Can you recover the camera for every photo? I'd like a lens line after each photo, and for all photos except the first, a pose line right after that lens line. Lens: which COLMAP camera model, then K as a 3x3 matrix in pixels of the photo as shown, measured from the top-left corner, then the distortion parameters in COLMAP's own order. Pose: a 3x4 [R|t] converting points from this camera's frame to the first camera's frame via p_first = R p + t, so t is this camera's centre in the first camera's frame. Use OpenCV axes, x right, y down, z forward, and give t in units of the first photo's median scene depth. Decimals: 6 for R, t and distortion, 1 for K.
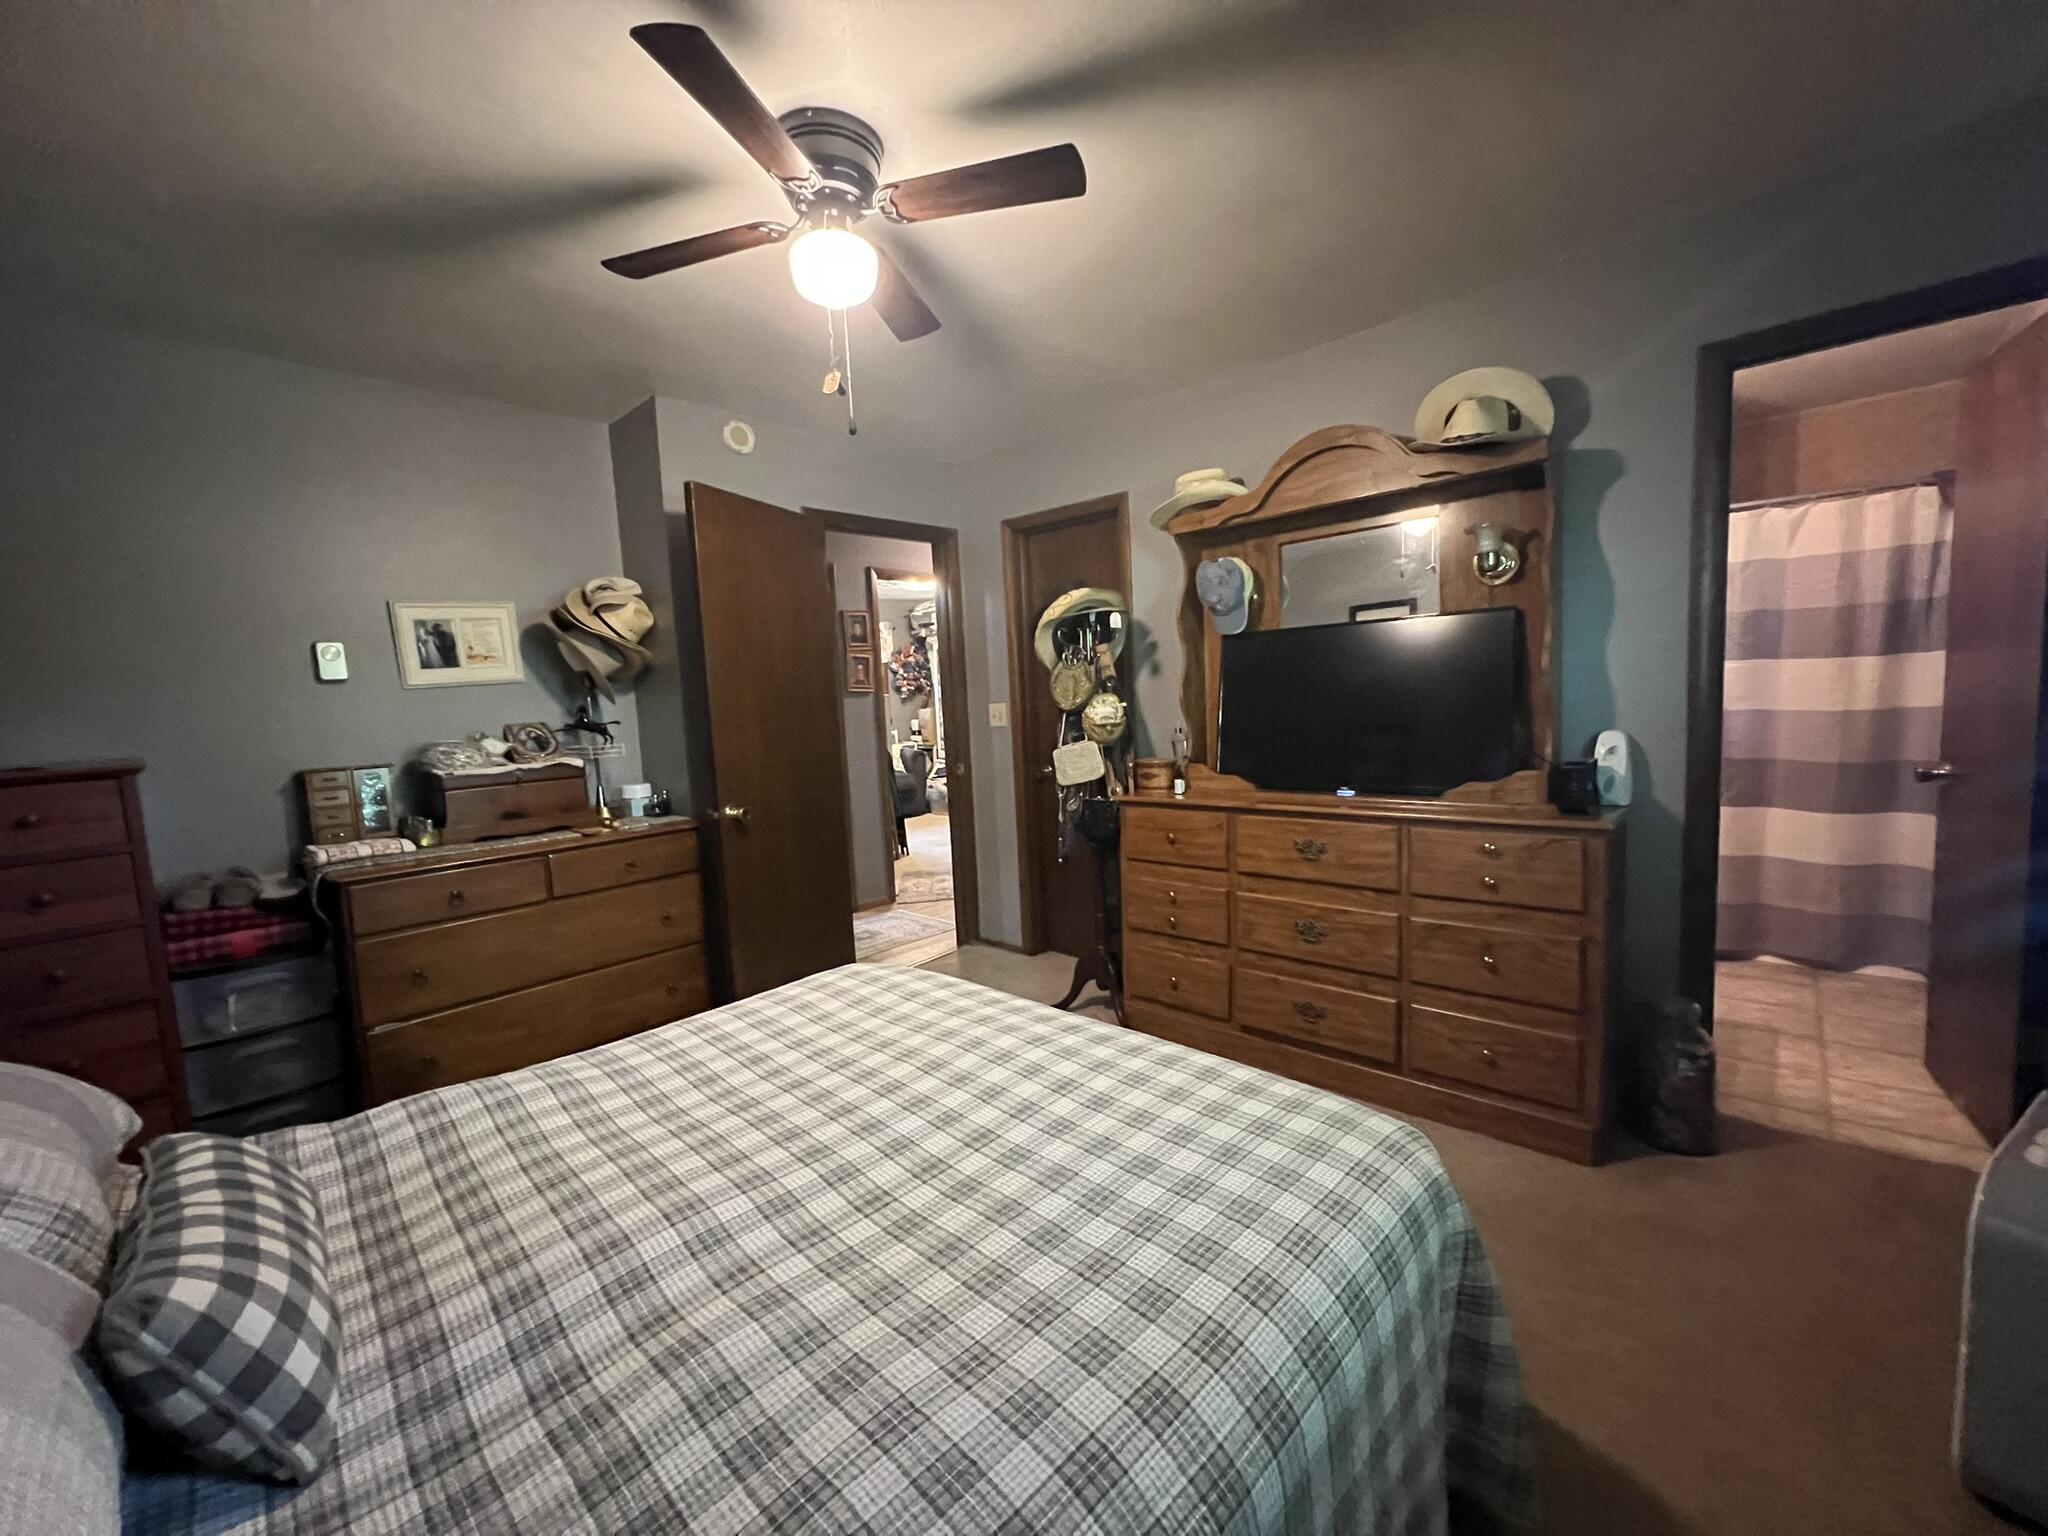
lens RADIAL K [[819.6, 0, 1025.4], [0, 819.6, 767.7], [0, 0, 1]] dist [-0.000426, -0.000009]
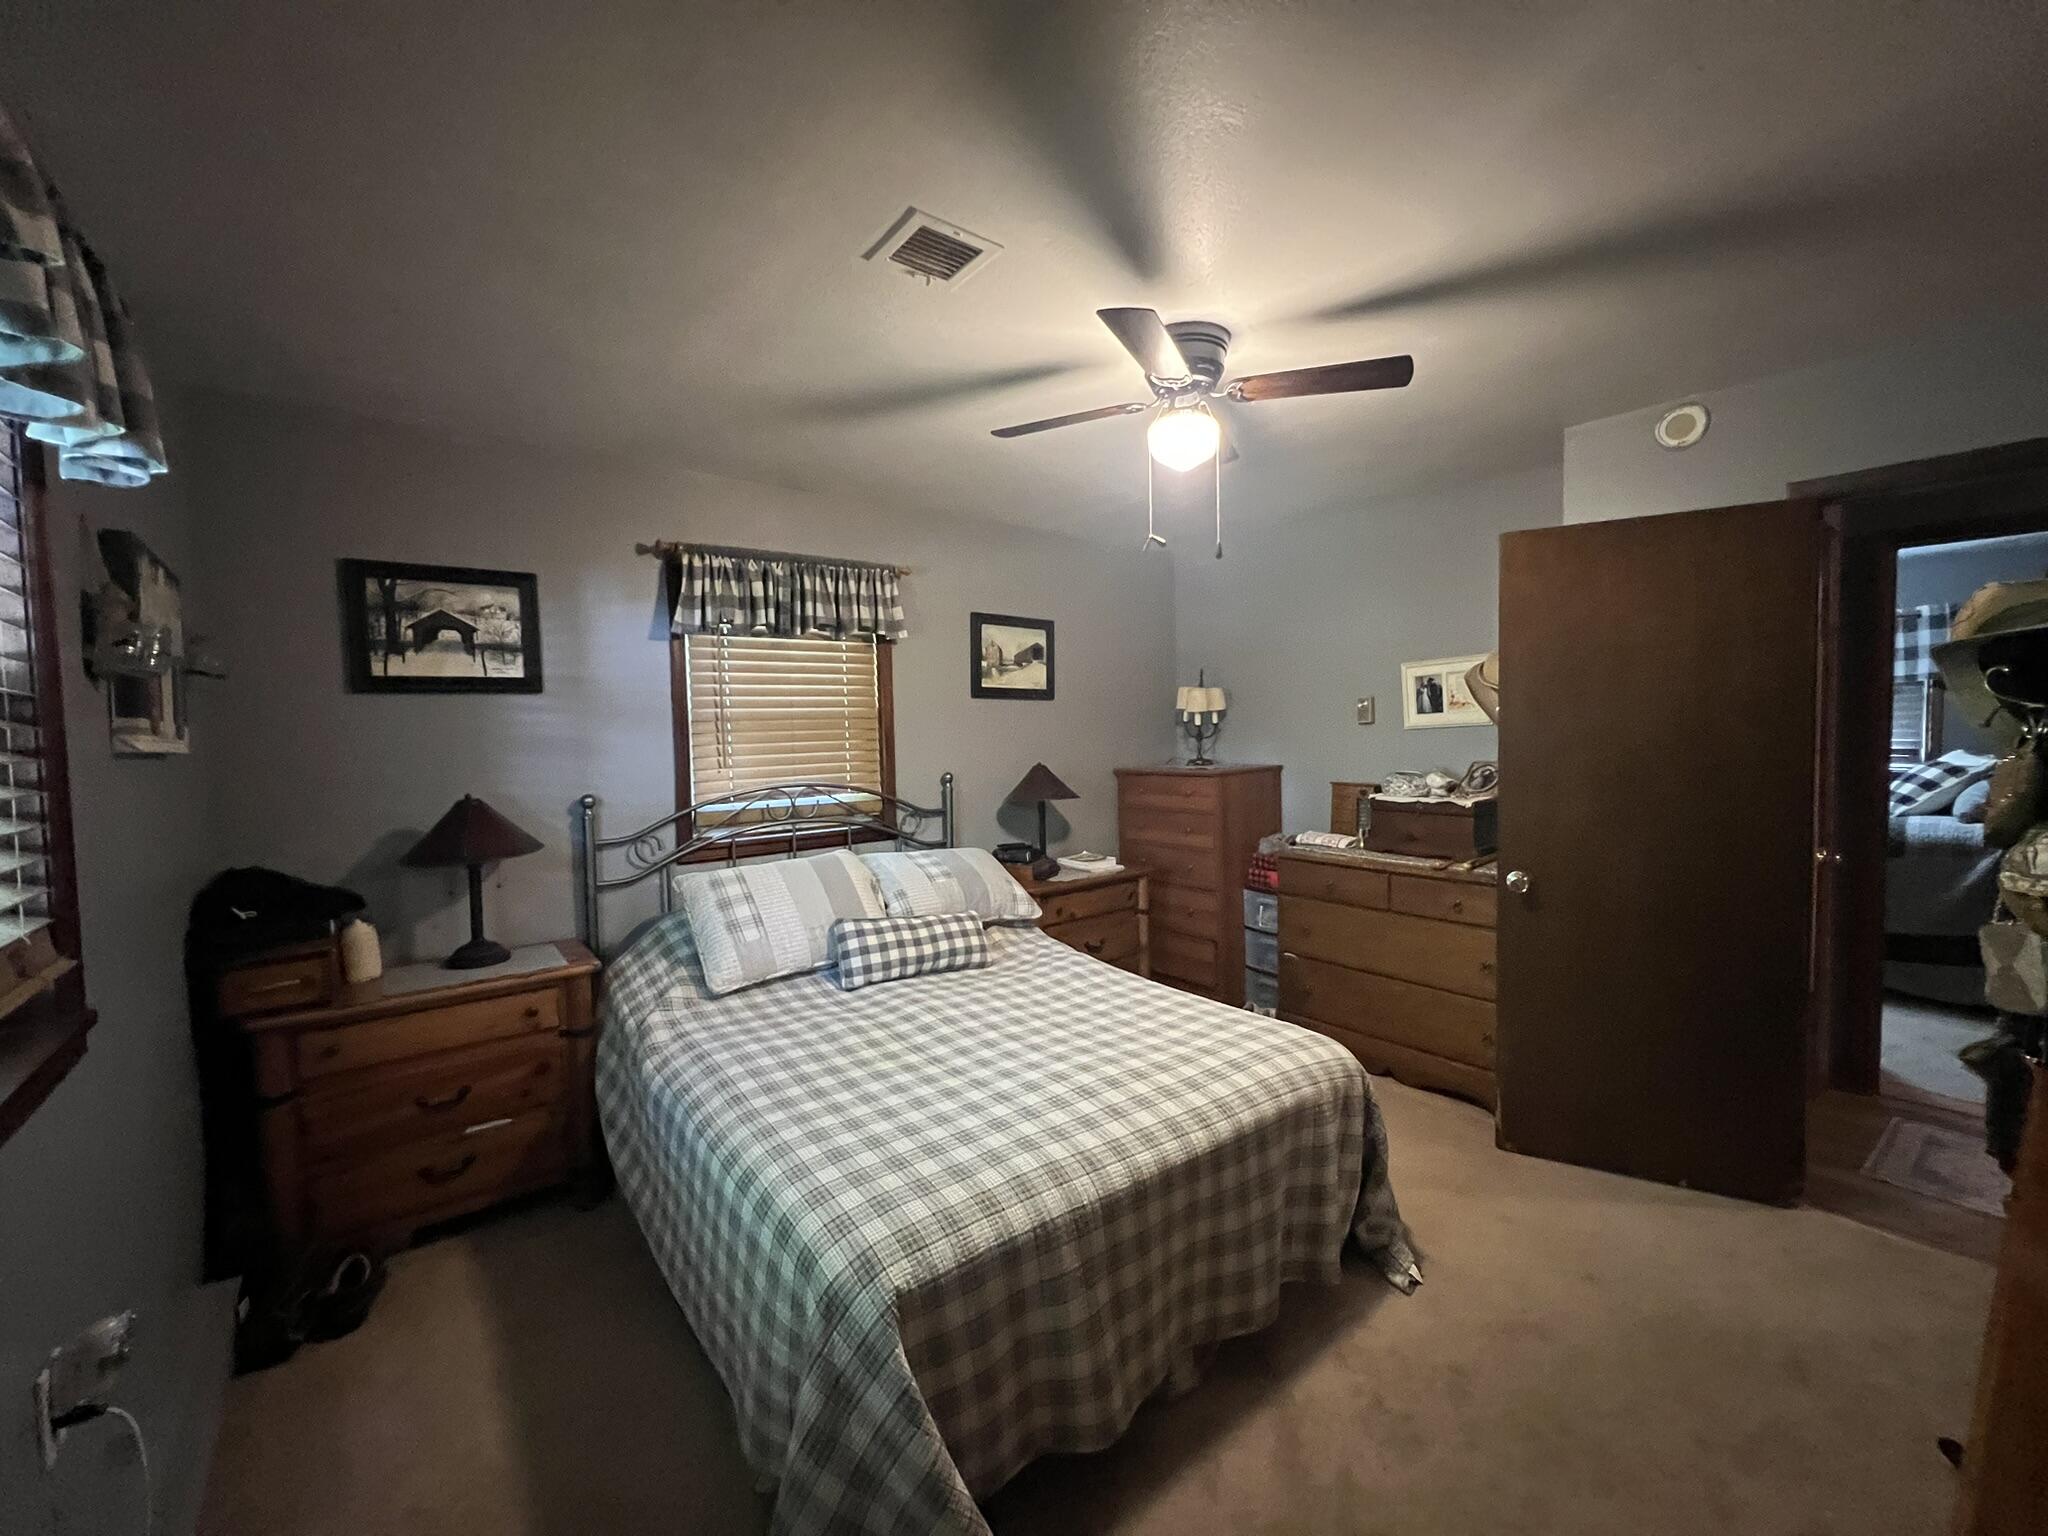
lens RADIAL K [[819.6, 0, 1025.4], [0, 819.6, 767.7], [0, 0, 1]] dist [-0.000426, -0.000009]
pose [[-0.156604, 0.103380, -0.982236, 2.525839], [-0.060285, 0.991652, 0.113982, -0.579414], [0.985820, 0.077064, -0.149065, 2.326104]]
